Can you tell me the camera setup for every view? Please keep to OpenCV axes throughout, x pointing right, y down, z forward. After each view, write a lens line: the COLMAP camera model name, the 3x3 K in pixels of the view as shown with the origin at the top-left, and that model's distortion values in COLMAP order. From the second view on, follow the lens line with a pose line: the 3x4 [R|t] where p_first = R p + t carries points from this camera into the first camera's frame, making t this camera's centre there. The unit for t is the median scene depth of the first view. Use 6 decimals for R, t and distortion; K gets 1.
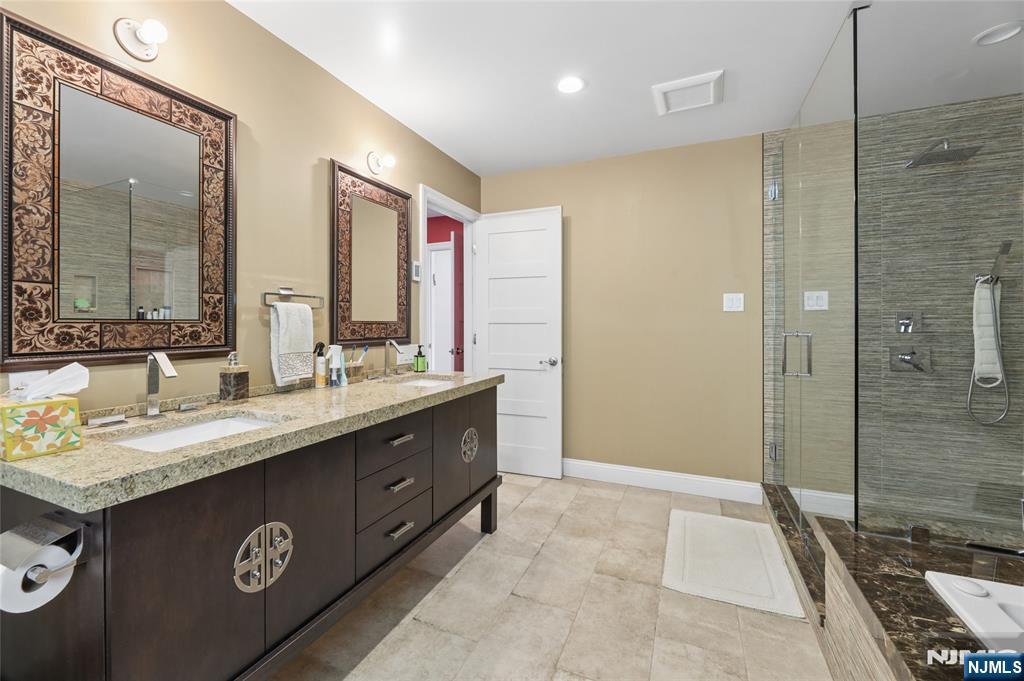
lens RADIAL K [[415.0, 0, 512.5], [0, 415.0, 331.9], [0, 0, 1]] dist [-0.001948, 0.000289]
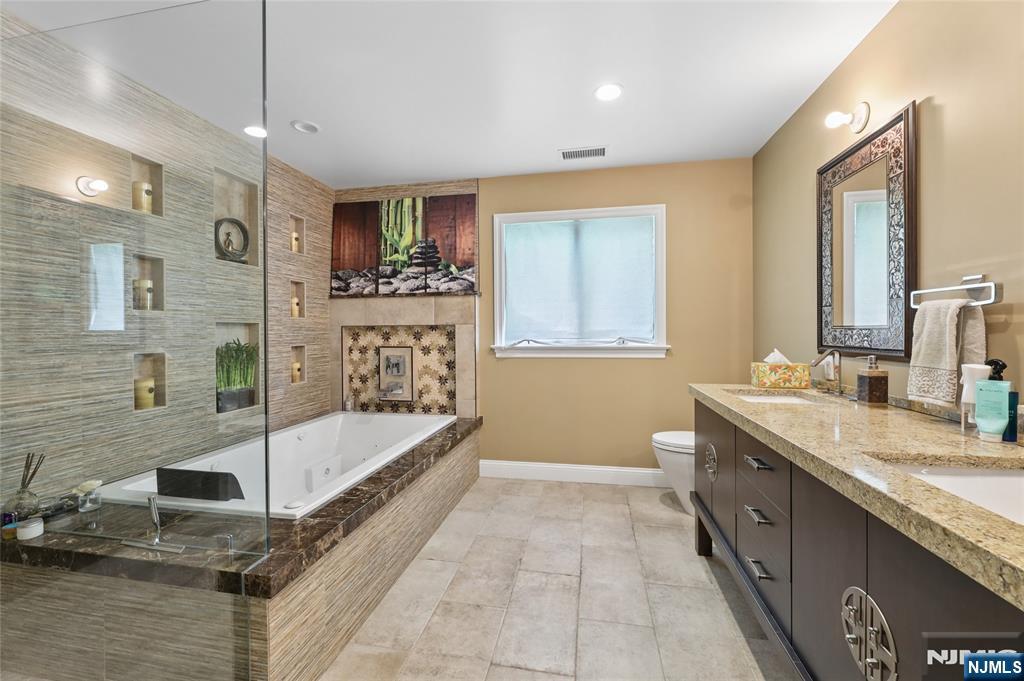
lens RADIAL K [[415.0, 0, 510.0], [0, 415.0, 334.7], [0, 0, 1]] dist [-0.001948, 0.000289]
pose [[-0.974476, 0.008993, -0.224312, 0.444117], [0.006049, 0.999886, 0.013810, -0.024024], [0.224411, 0.012101, -0.974419, 1.806840]]
